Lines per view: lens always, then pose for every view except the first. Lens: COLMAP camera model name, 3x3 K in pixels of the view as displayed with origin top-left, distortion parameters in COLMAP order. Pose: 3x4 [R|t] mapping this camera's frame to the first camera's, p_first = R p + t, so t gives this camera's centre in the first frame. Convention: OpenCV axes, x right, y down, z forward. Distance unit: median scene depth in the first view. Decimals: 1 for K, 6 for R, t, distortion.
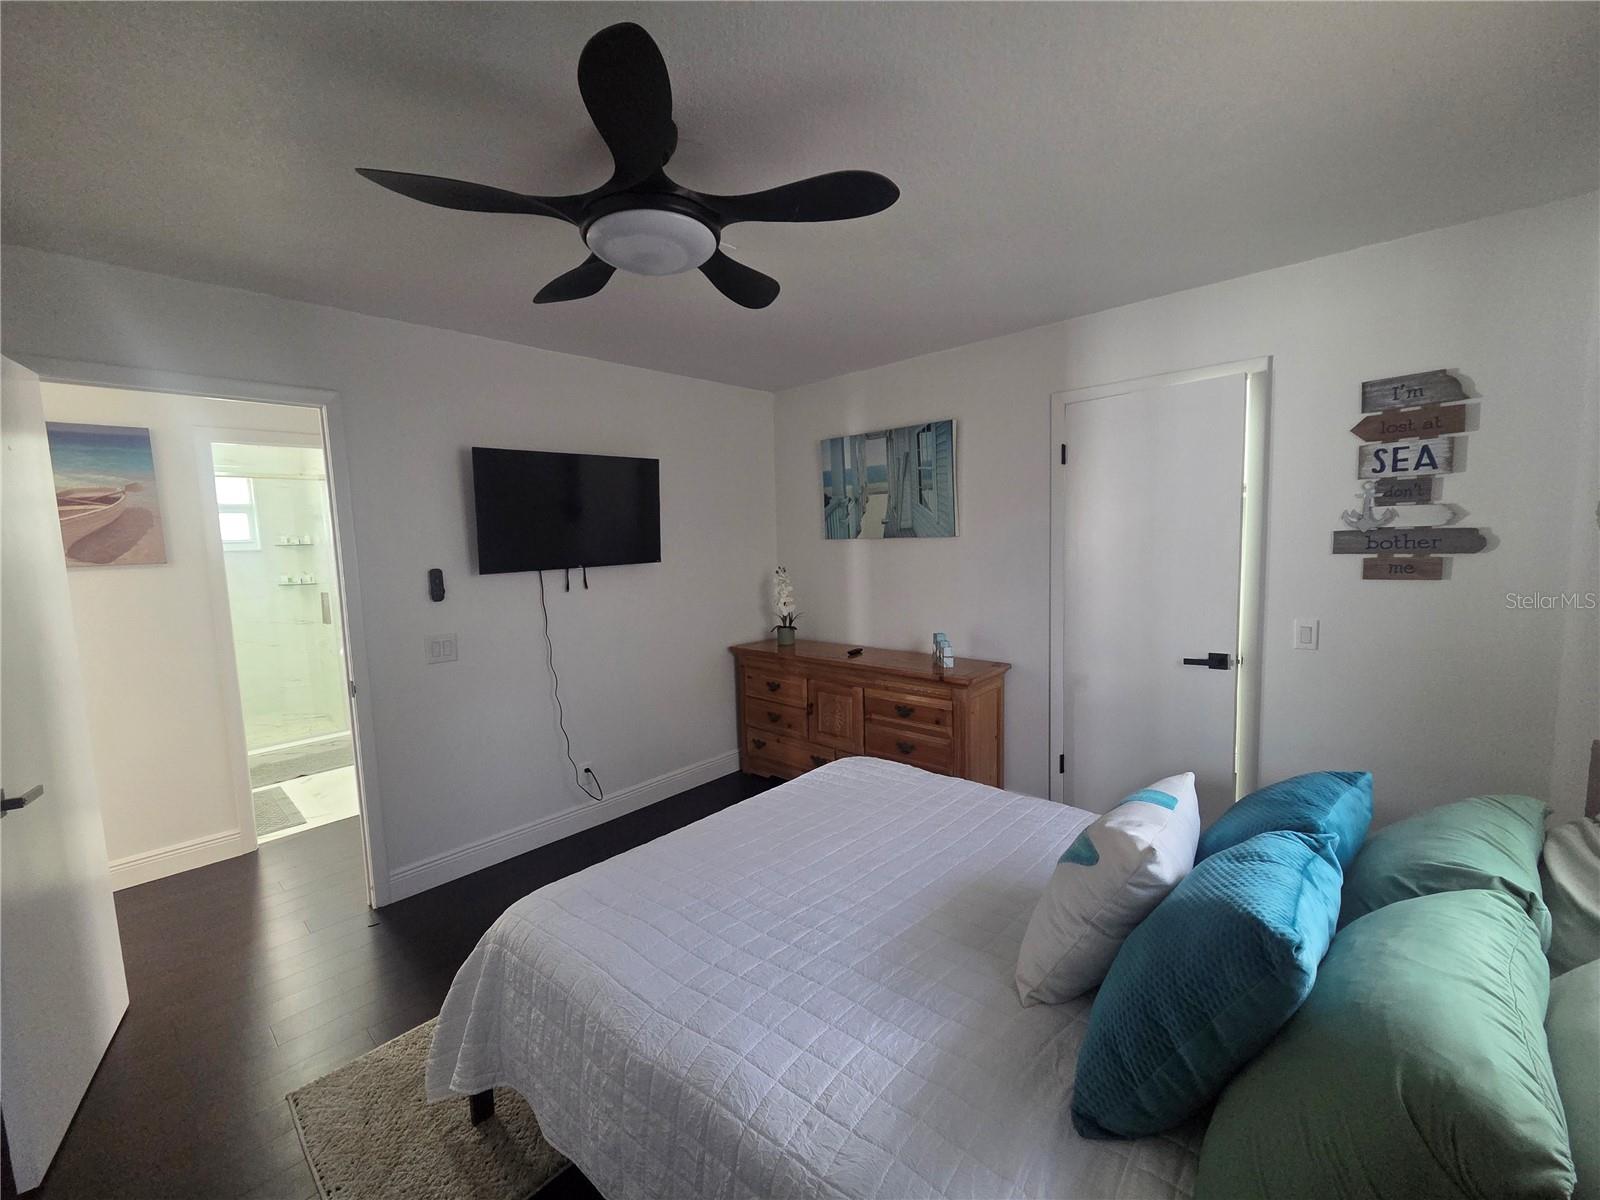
lens RADIAL K [[655.8, 0, 799.7], [0, 655.8, 601.8], [0, 0, 1]] dist [0.006263, -0.001771]
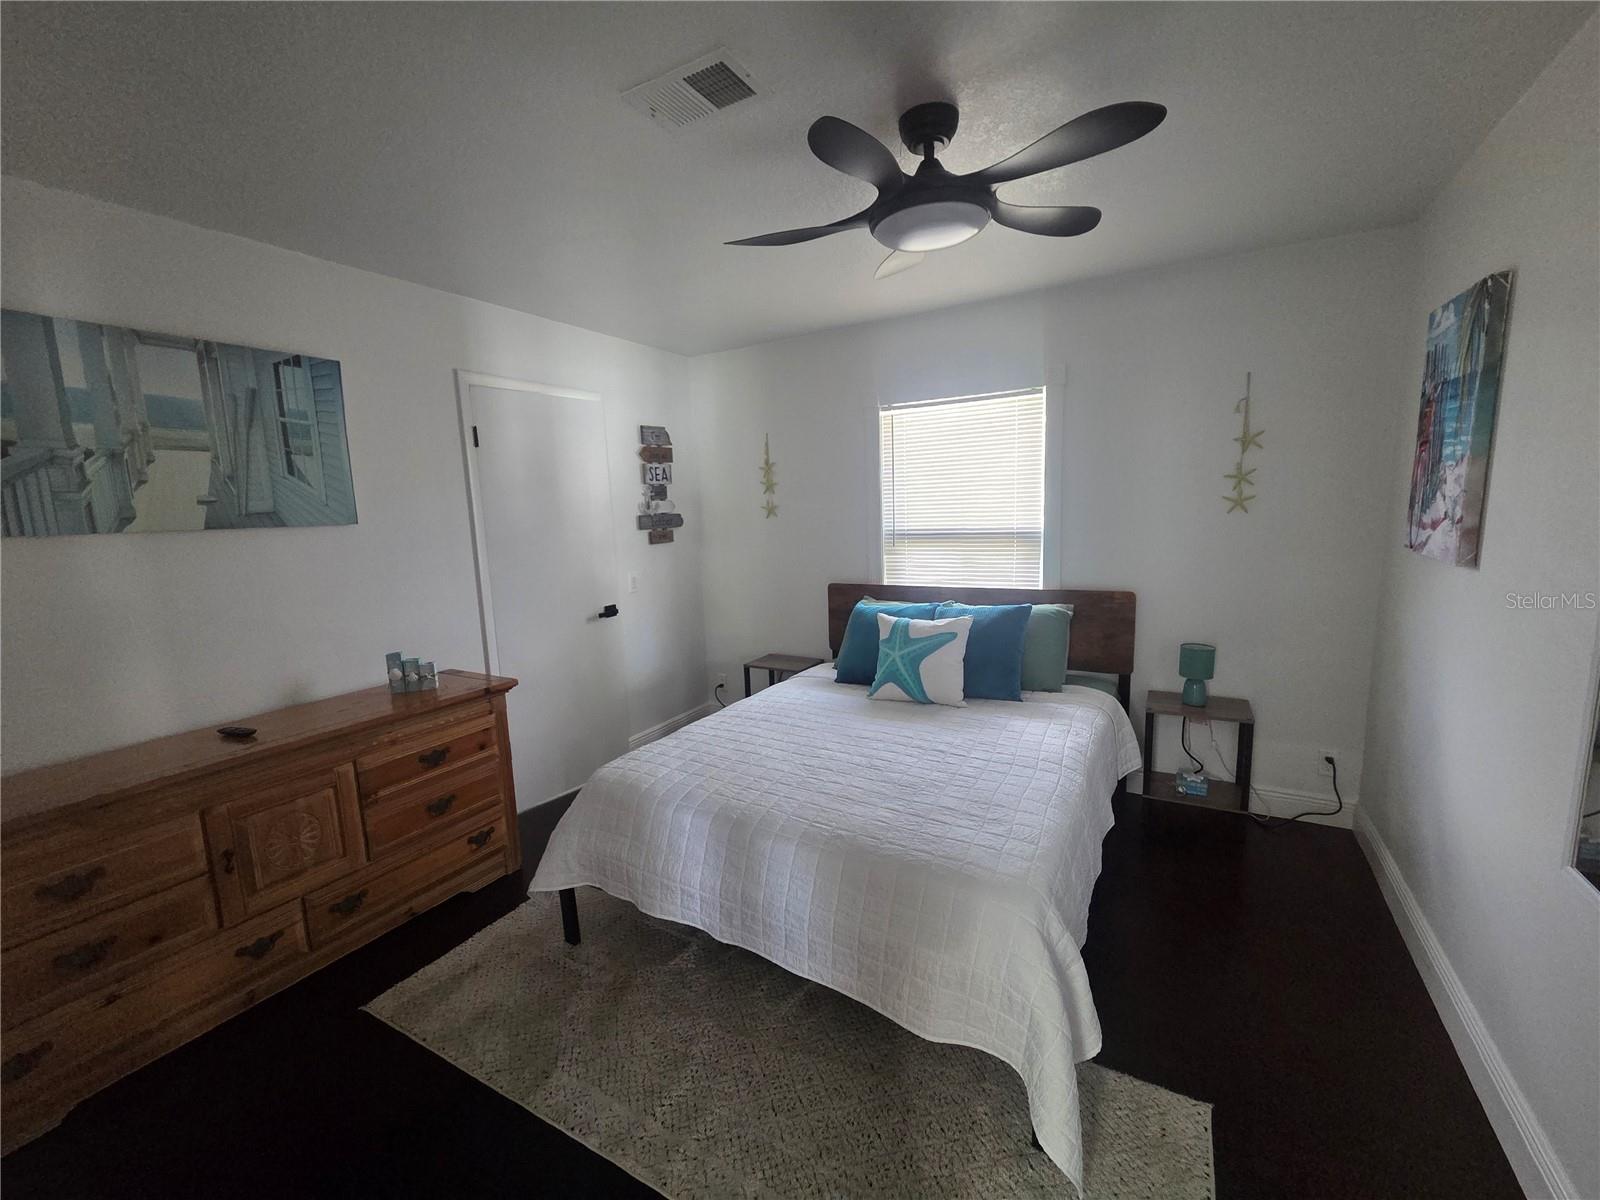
lens RADIAL K [[655.8, 0, 795.1], [0, 655.8, 600.4], [0, 0, 1]] dist [0.006263, -0.001771]
pose [[-0.205800, -0.097225, 0.973752, -0.571208], [0.146787, 0.980728, 0.128944, -0.037564], [-0.967522, 0.169471, -0.187563, 0.661279]]
